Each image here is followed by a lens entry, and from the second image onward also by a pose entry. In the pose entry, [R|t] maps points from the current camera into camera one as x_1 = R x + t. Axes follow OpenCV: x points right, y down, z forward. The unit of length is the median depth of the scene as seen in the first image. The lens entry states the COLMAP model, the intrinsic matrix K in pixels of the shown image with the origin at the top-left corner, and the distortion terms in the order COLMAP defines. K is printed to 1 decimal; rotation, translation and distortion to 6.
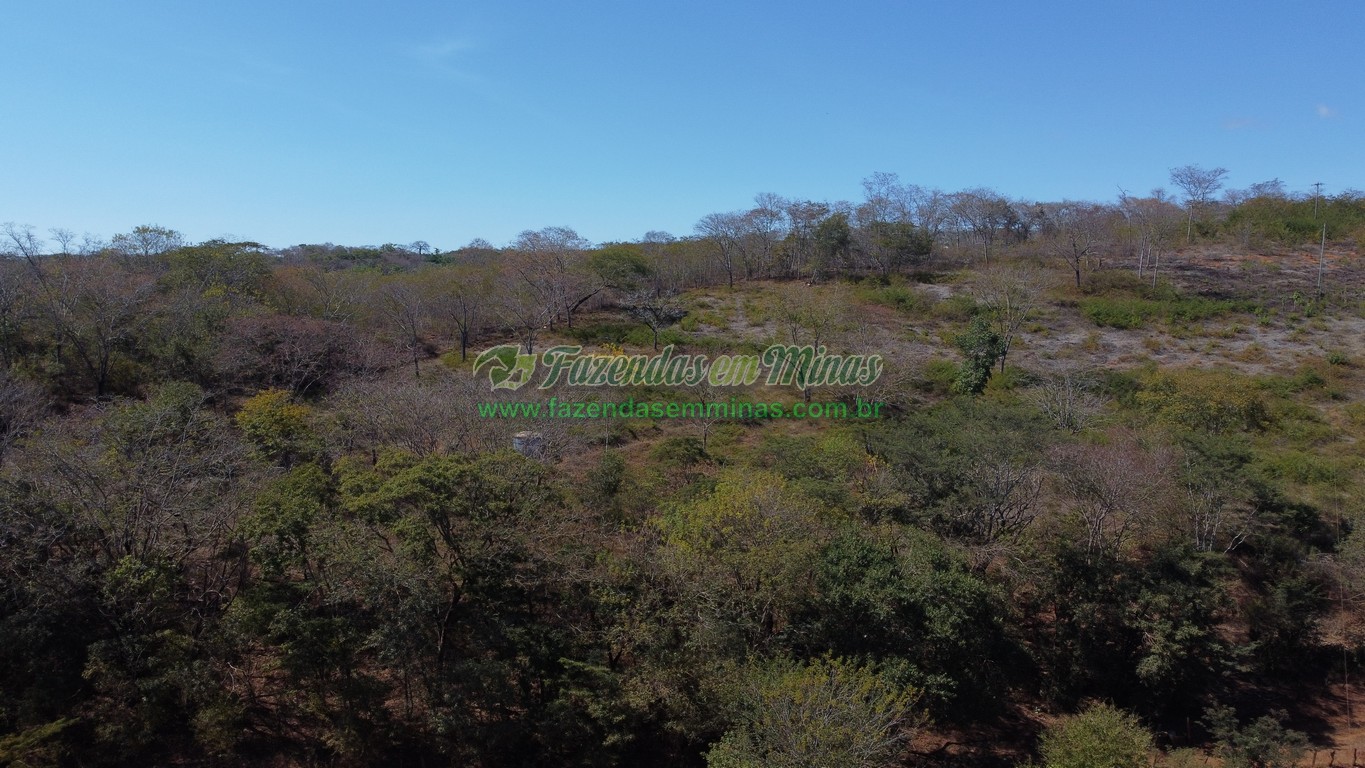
lens RADIAL K [[1035.8, 0, 688.4], [0, 1035.8, 387.7], [0, 0, 1]] dist [0.000406, -0.003310]
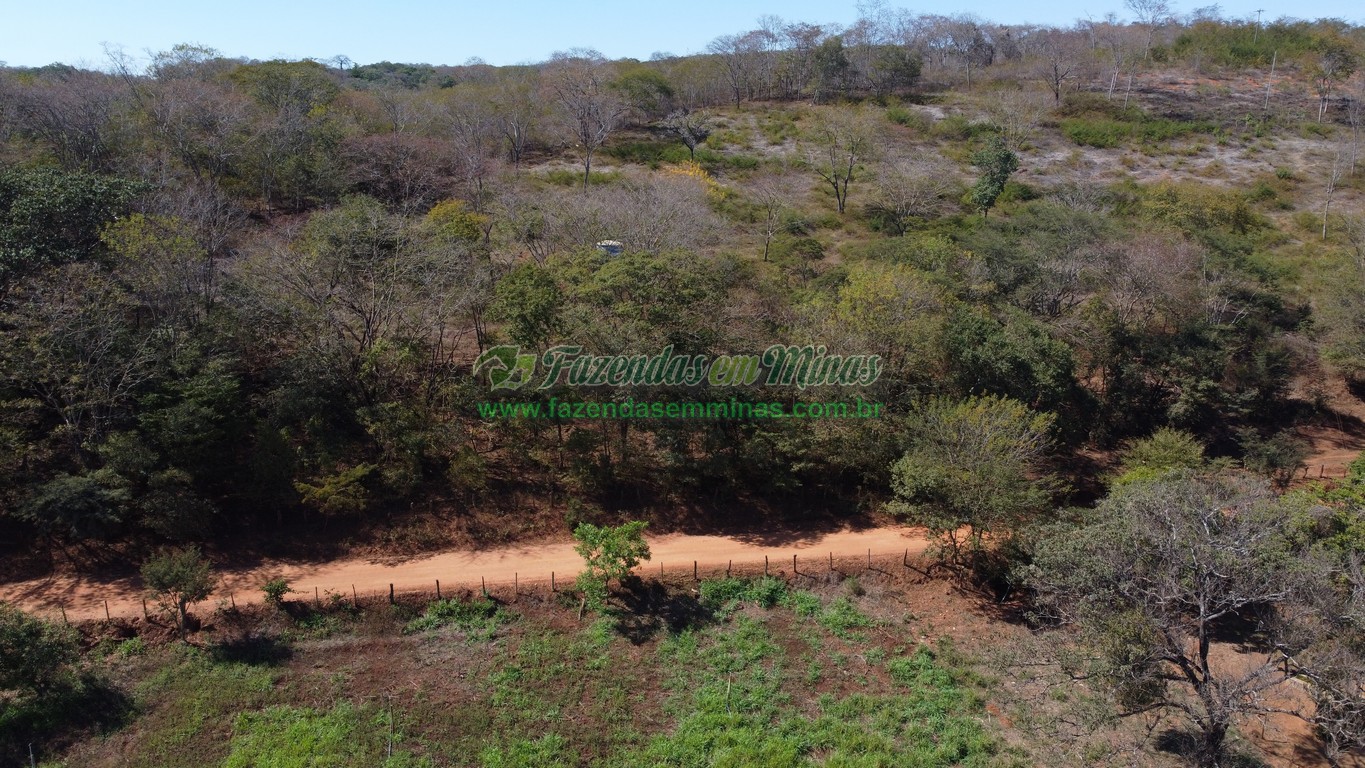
lens RADIAL K [[1035.8, 0, 692.0], [0, 1035.8, 386.4], [0, 0, 1]] dist [0.000406, -0.003310]
pose [[0.995600, -0.020693, 0.091395, -0.121331], [0.005088, 0.985812, 0.167775, 0.007244], [-0.093570, -0.166572, 0.981579, -0.094683]]
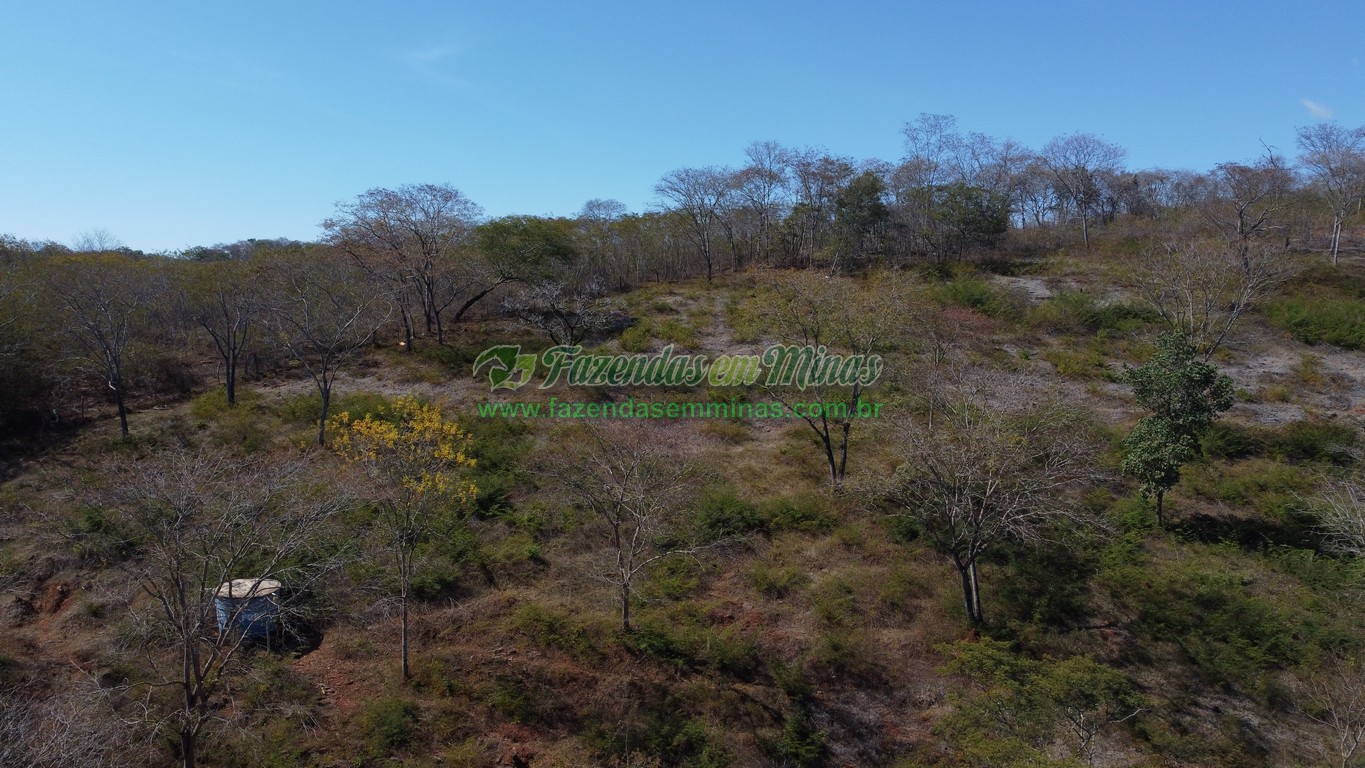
lens RADIAL K [[1035.8, 0, 681.2], [0, 1035.8, 384.9], [0, 0, 1]] dist [0.000406, -0.003310]
pose [[0.999976, 0.001238, -0.006801, 0.030747], [-0.001260, 0.999994, -0.003250, -0.031605], [0.006797, 0.003259, 0.999972, 0.375283]]
